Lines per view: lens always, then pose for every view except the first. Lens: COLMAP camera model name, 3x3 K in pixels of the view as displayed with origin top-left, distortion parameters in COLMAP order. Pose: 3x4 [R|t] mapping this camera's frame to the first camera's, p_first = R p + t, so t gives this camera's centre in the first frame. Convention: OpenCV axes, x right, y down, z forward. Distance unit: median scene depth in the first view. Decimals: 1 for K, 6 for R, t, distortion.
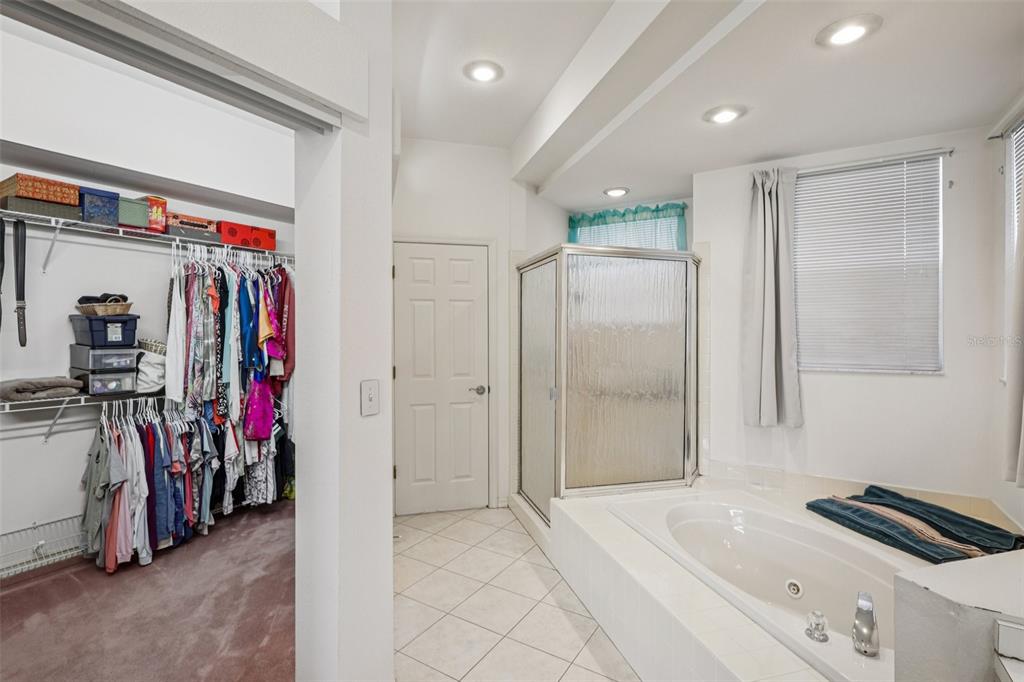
lens RADIAL K [[476.4, 0, 506.6], [0, 476.4, 337.9], [0, 0, 1]] dist [-0.002235, -0.000442]
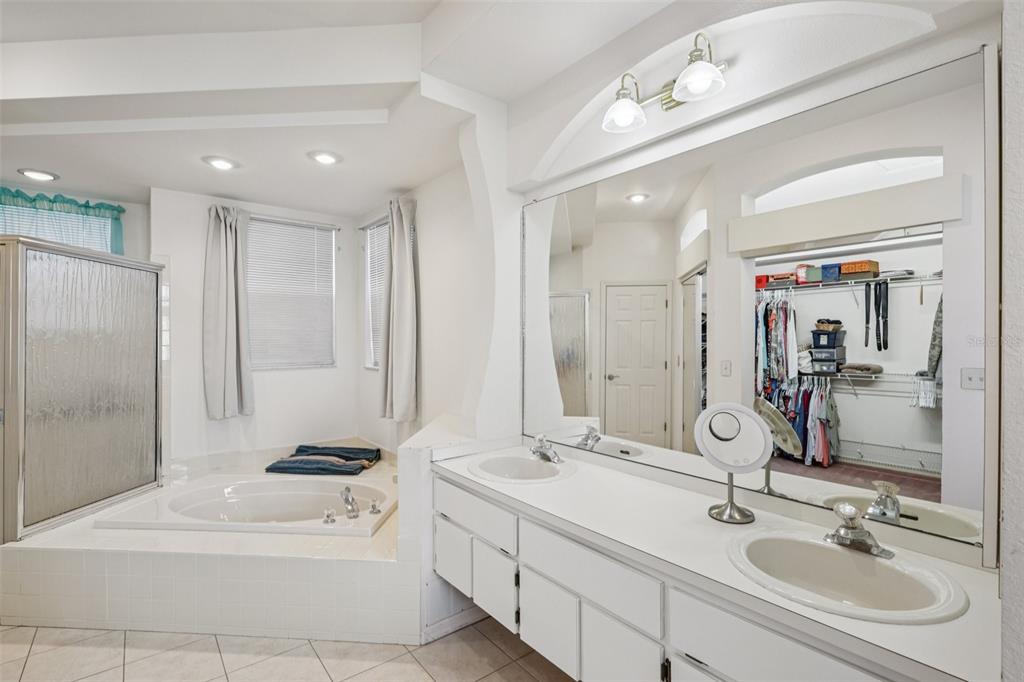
lens RADIAL K [[476.4, 0, 506.6], [0, 476.4, 337.9], [0, 0, 1]] dist [-0.002235, -0.000442]
pose [[0.339901, 0.001189, 0.940460, -0.360279], [0.013184, 0.999895, -0.006029, -0.000128], [-0.940369, 0.014448, 0.339850, -0.083476]]
